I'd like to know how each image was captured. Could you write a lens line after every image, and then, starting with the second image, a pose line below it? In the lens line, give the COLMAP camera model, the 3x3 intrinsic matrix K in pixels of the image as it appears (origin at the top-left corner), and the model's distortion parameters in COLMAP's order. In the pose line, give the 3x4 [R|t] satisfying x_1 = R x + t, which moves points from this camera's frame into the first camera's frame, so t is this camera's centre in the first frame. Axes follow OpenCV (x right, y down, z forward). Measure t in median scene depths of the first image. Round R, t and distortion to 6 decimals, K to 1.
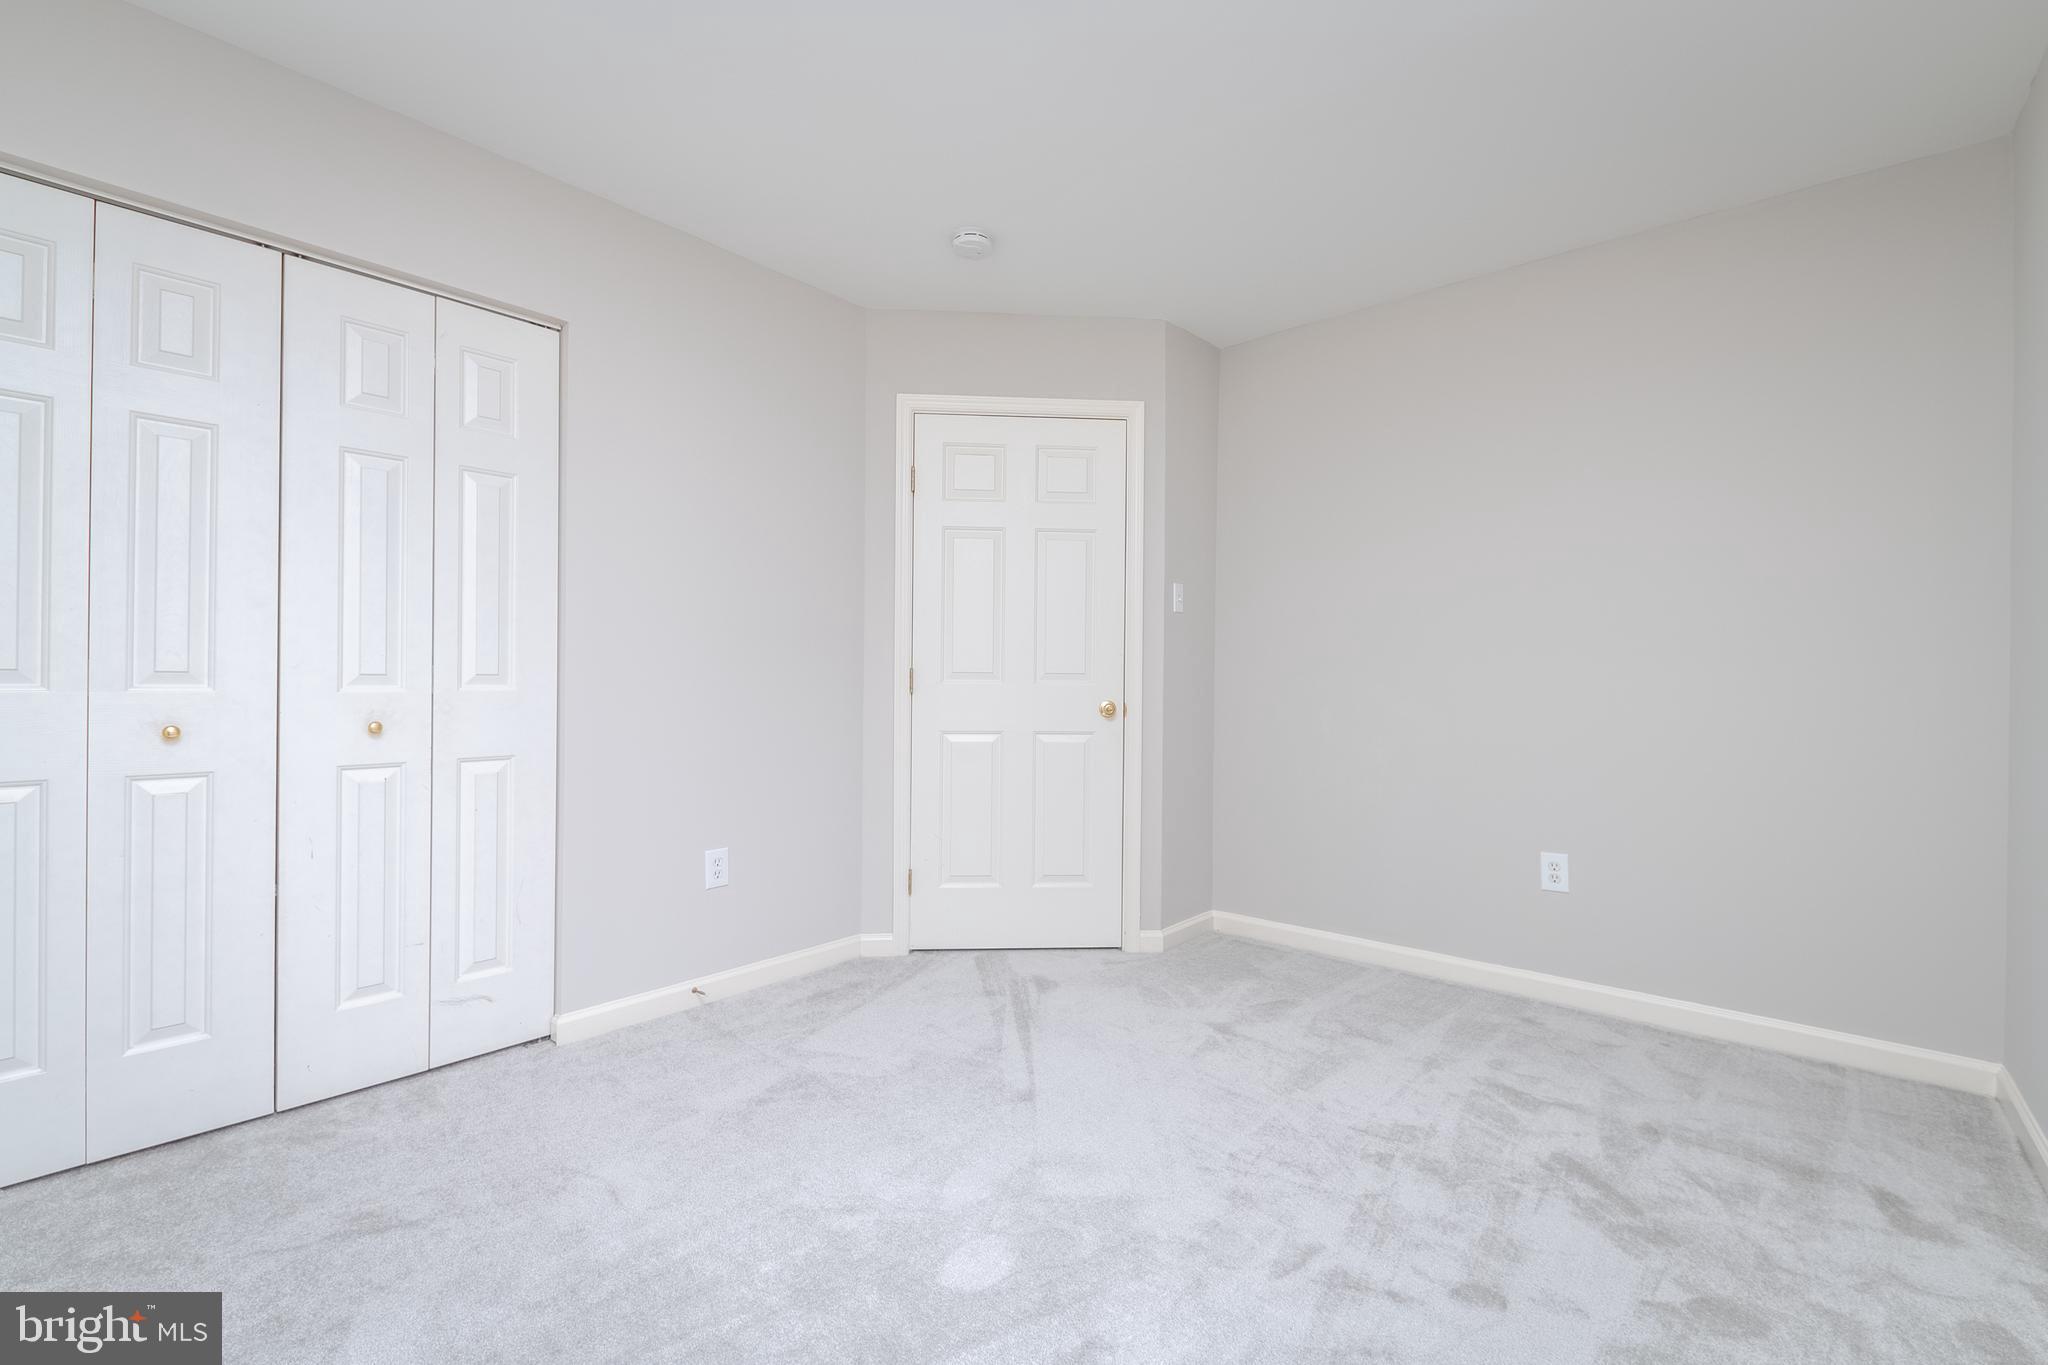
lens RADIAL K [[892.2, 0, 1044.3], [0, 892.2, 678.1], [0, 0, 1]] dist [-0.000241, -0.005867]
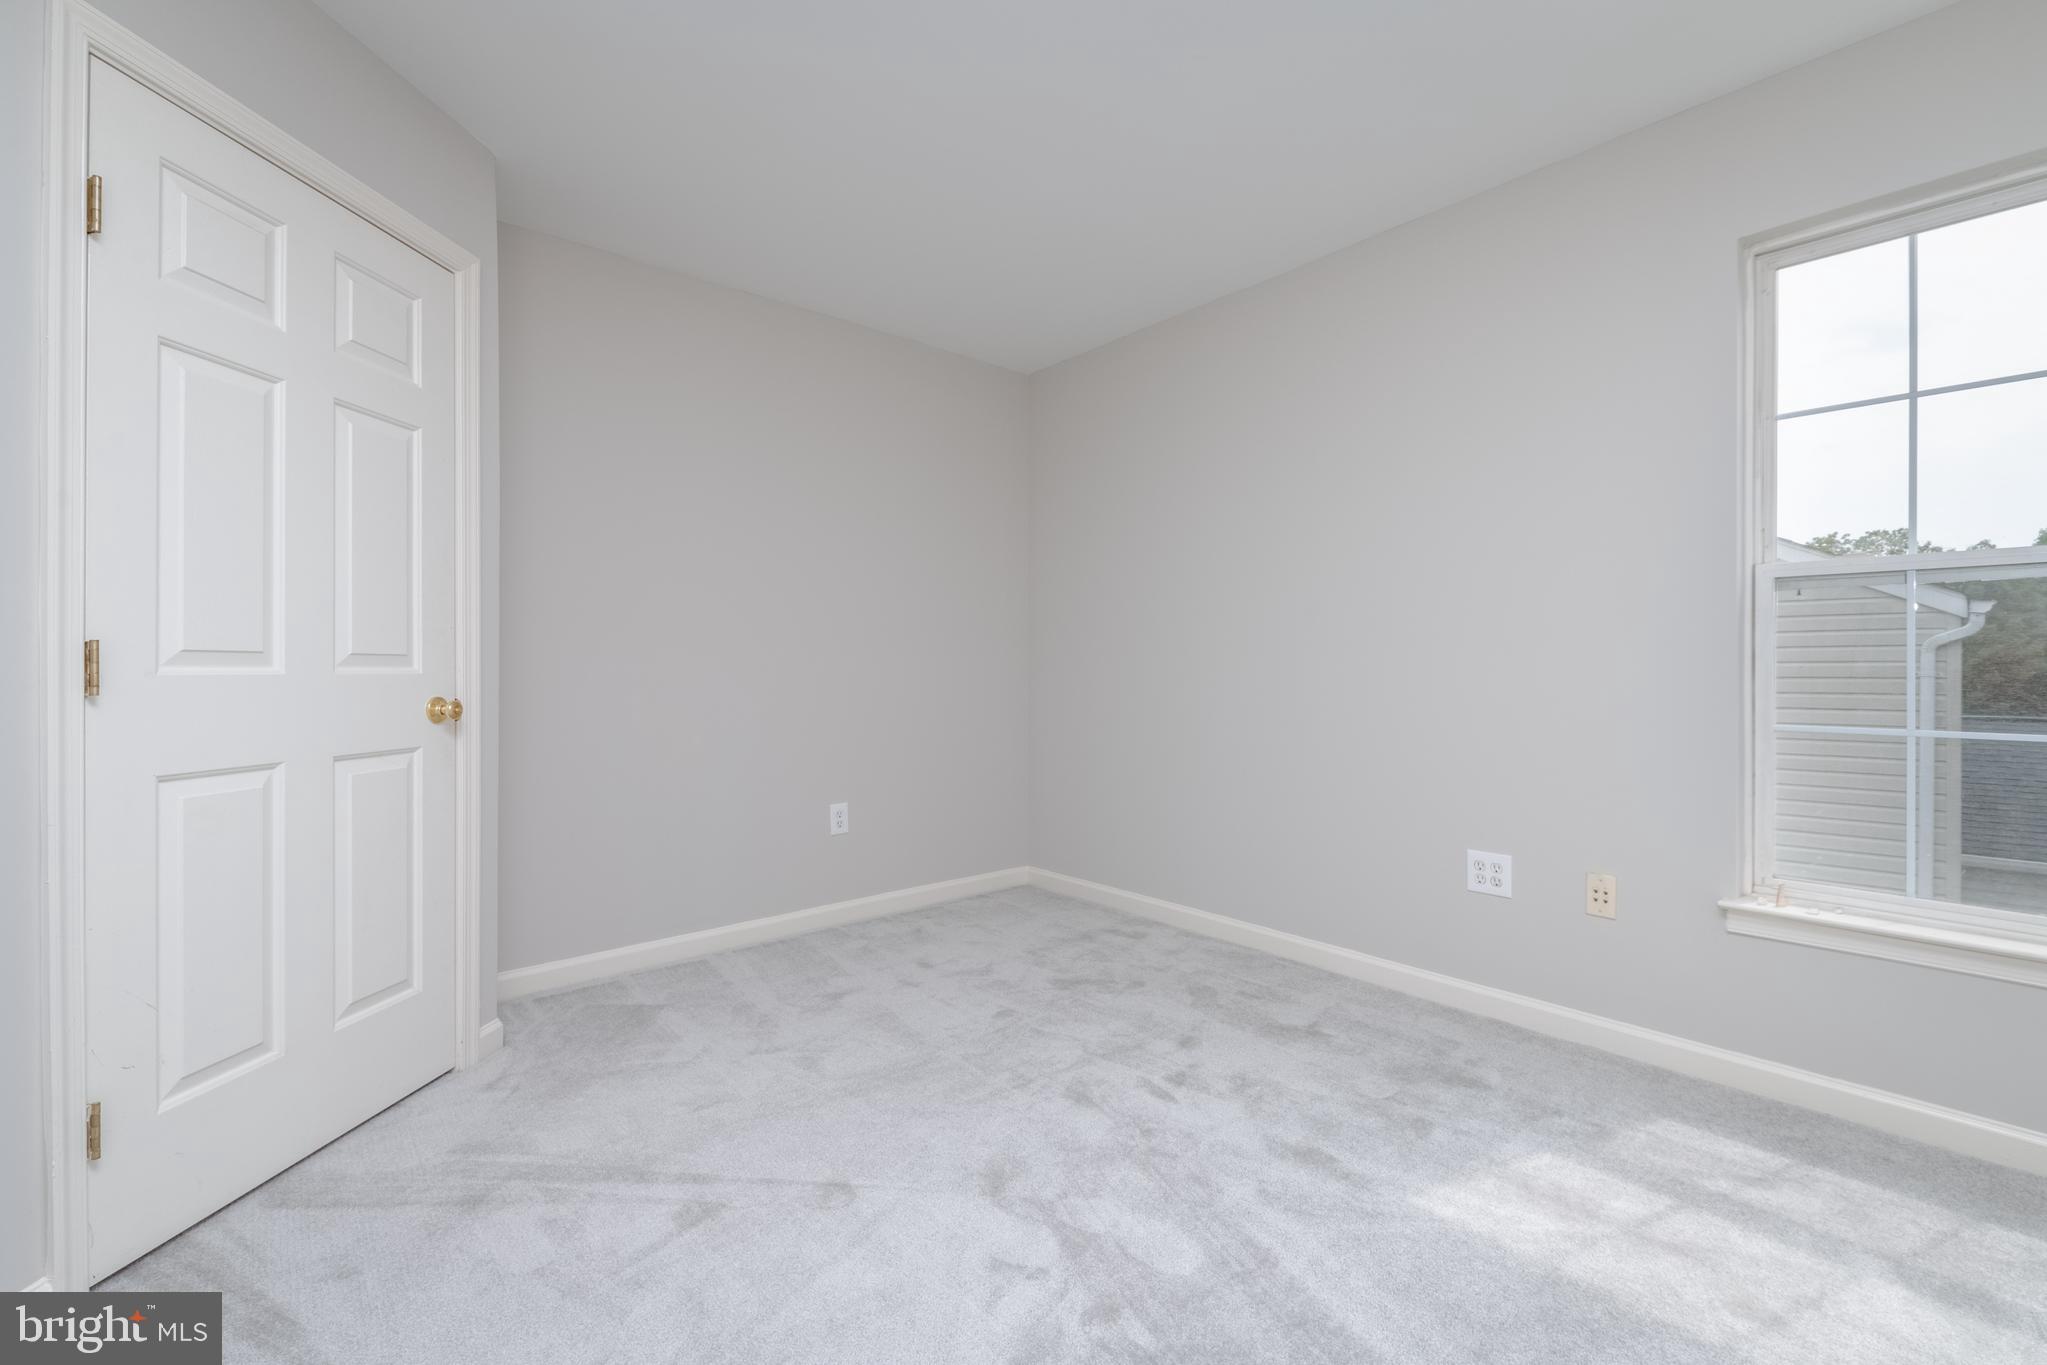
lens RADIAL K [[891.7, 0, 1034.7], [0, 891.7, 661.7], [0, 0, 1]] dist [-0.000241, -0.005867]
pose [[0.124477, -0.006286, 0.992203, -0.752582], [0.002091, 0.999979, 0.006073, -0.009255], [-0.992220, 0.001319, 0.124488, 0.696341]]
